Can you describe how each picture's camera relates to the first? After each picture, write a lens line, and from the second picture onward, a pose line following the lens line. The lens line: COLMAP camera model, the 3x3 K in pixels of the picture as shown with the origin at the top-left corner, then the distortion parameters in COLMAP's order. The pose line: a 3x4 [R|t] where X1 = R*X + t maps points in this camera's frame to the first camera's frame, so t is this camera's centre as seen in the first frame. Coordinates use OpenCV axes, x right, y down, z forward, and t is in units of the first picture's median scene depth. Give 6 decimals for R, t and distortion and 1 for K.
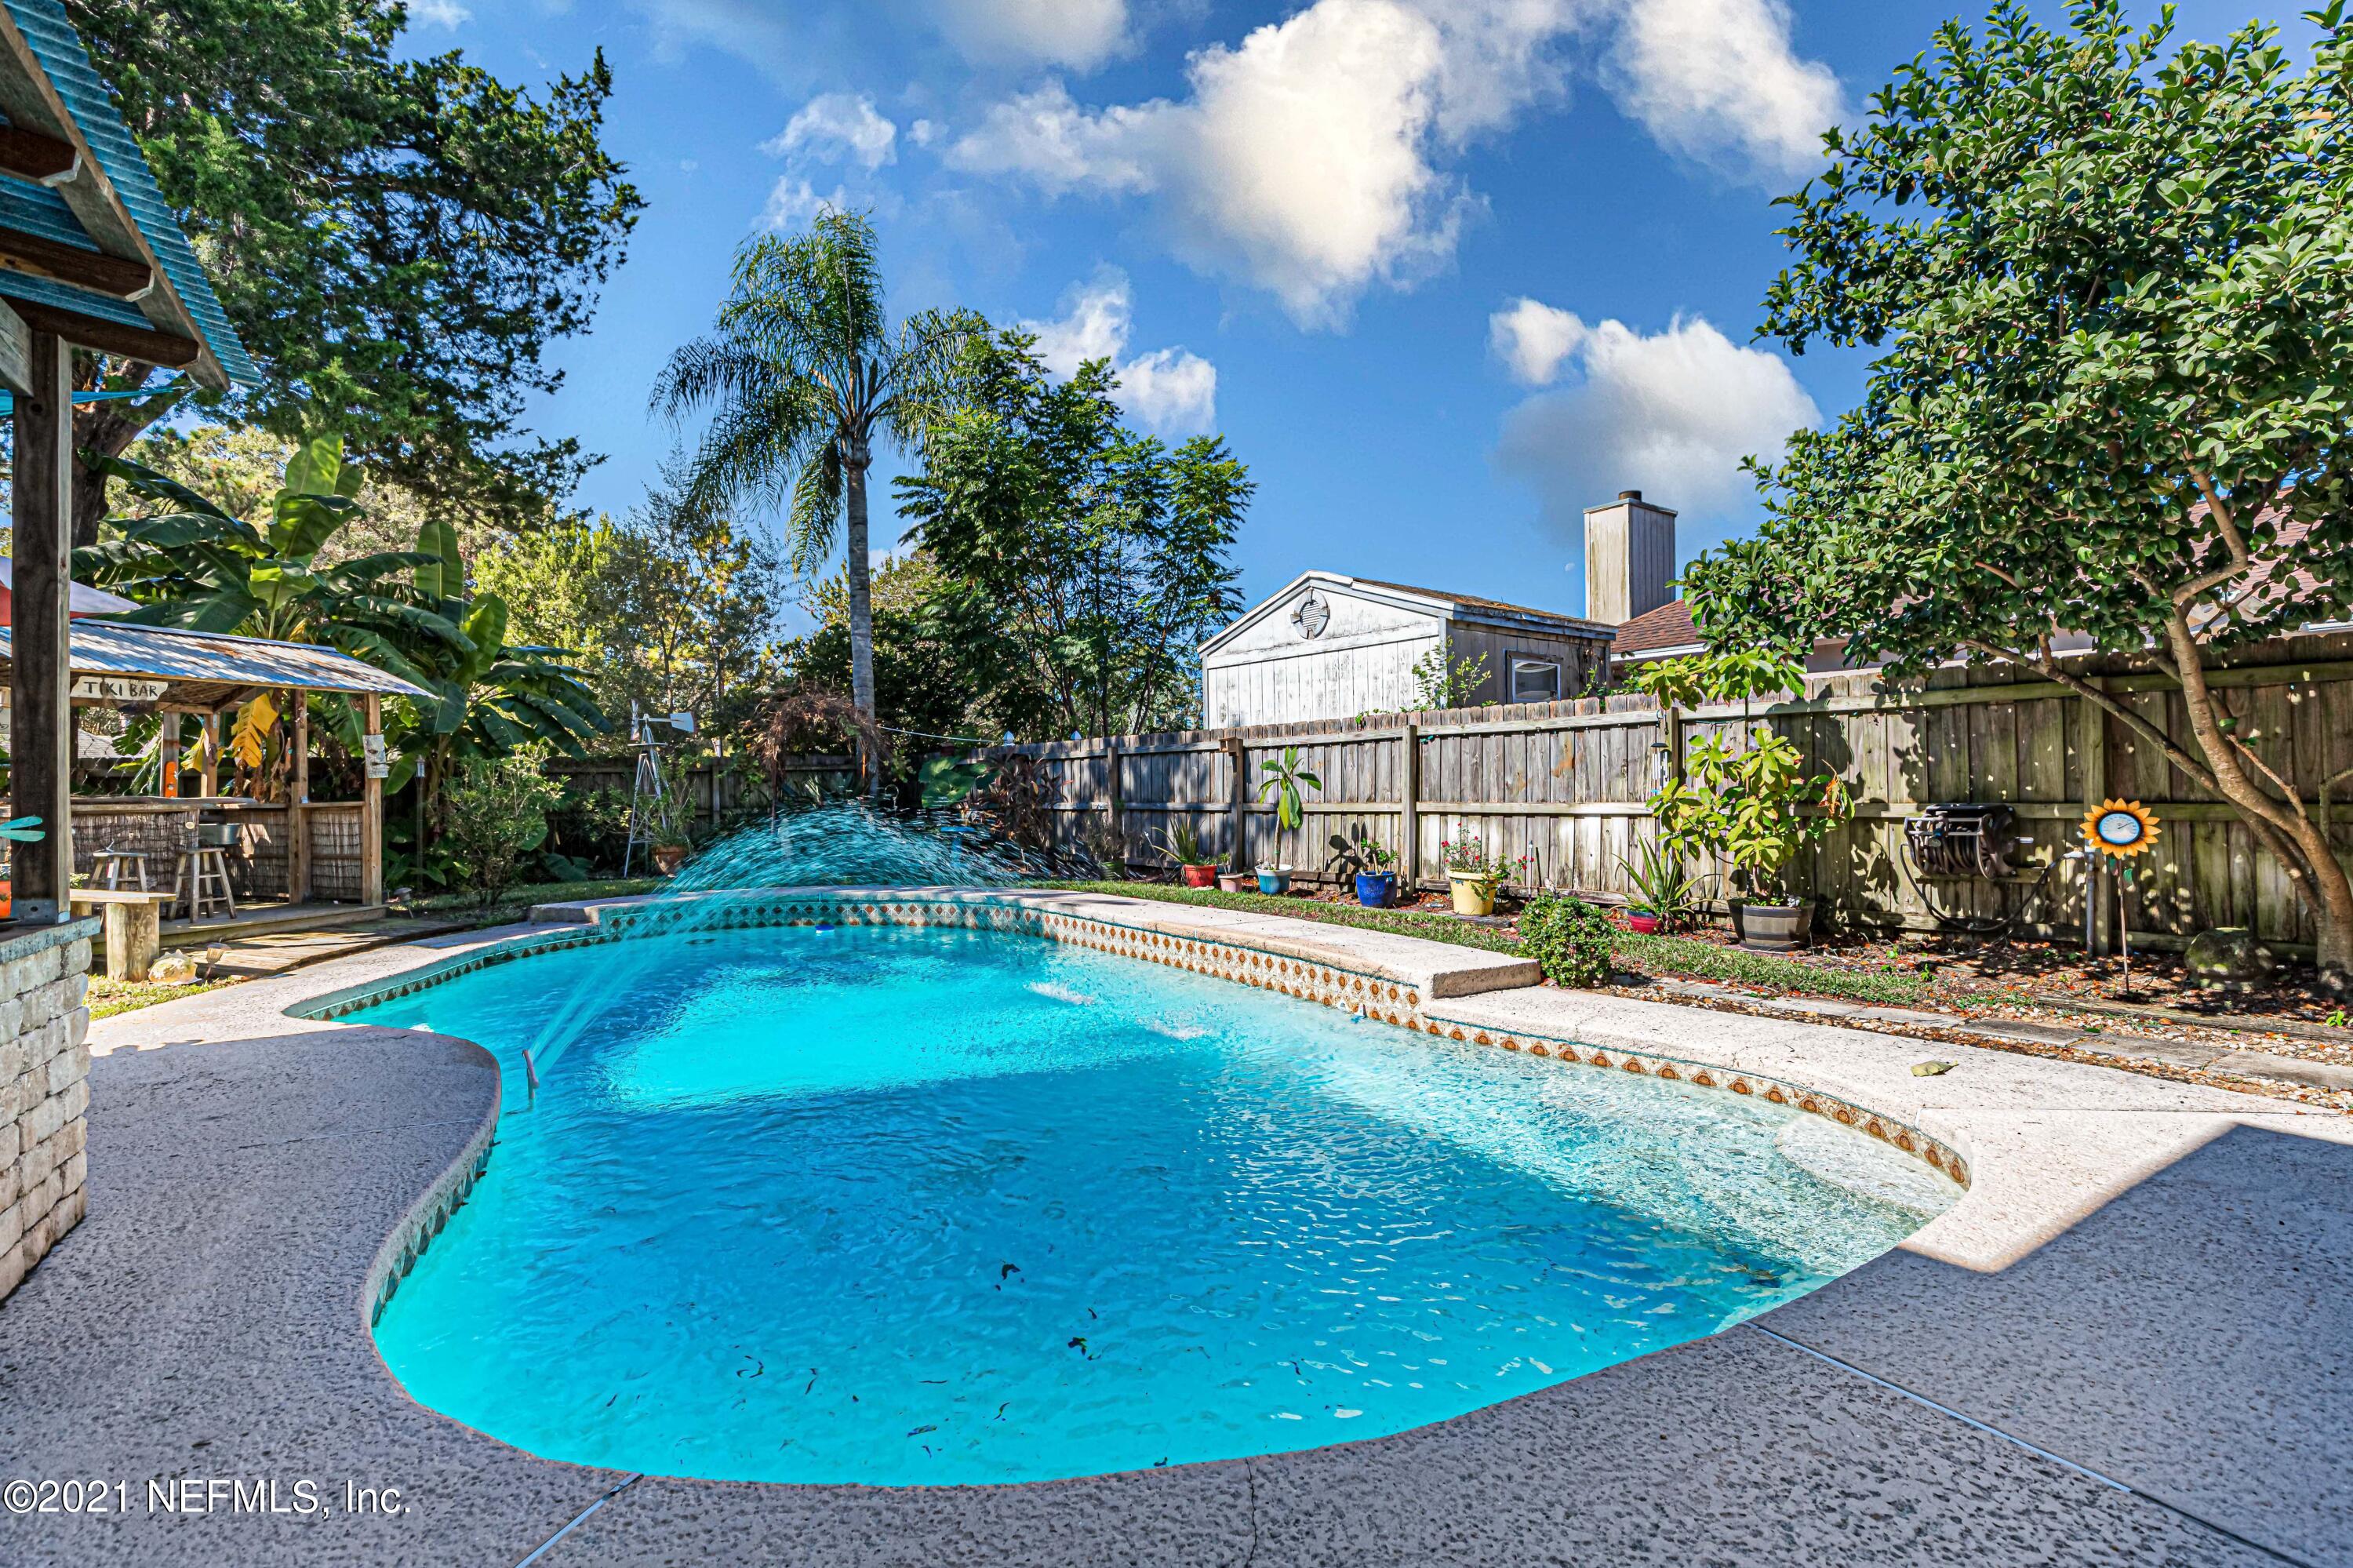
lens RADIAL K [[1051.4, 0, 1168.8], [0, 1051.4, 783.4], [0, 0, 1]] dist [0.007522, -0.000298]
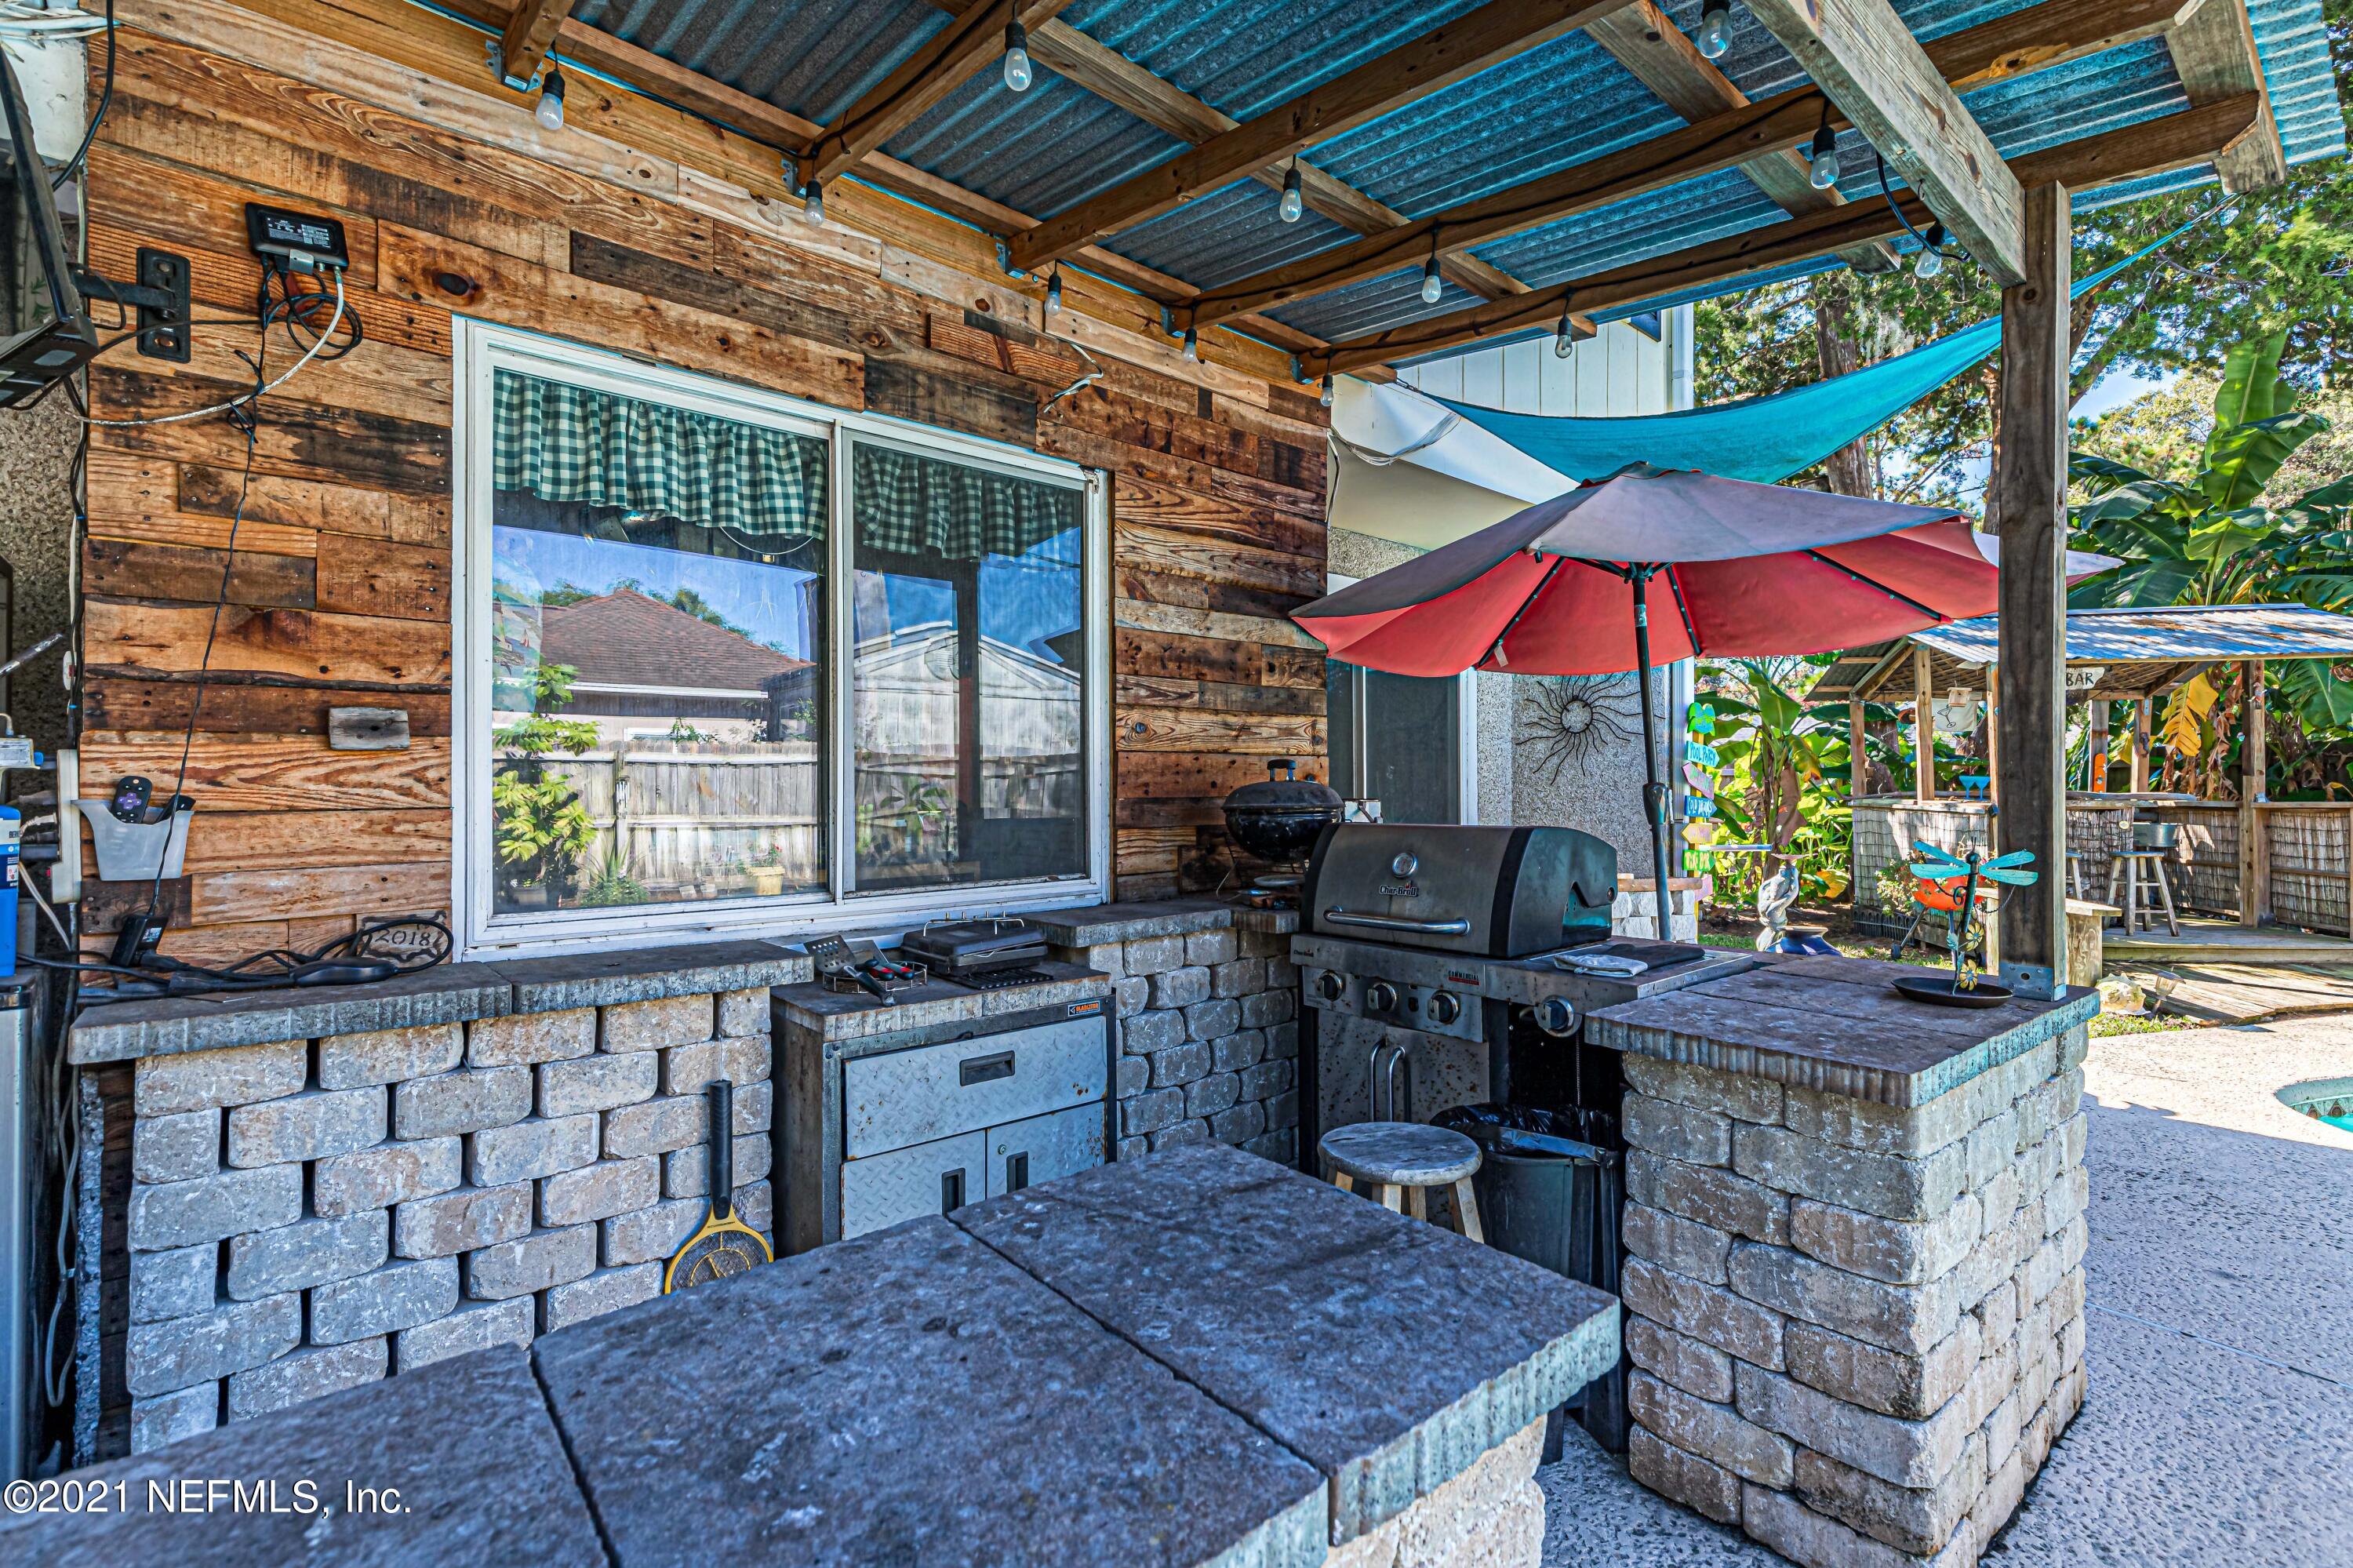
lens RADIAL K [[1067.1, 0, 1176.5], [0, 1067.1, 784.0], [0, 0, 1]] dist [0.001570, -0.000072]
pose [[0.116269, 0.006922, -0.993194, -0.119826], [0.007077, 0.999945, 0.007797, -0.007741], [0.993193, -0.007935, 0.116214, 0.097698]]
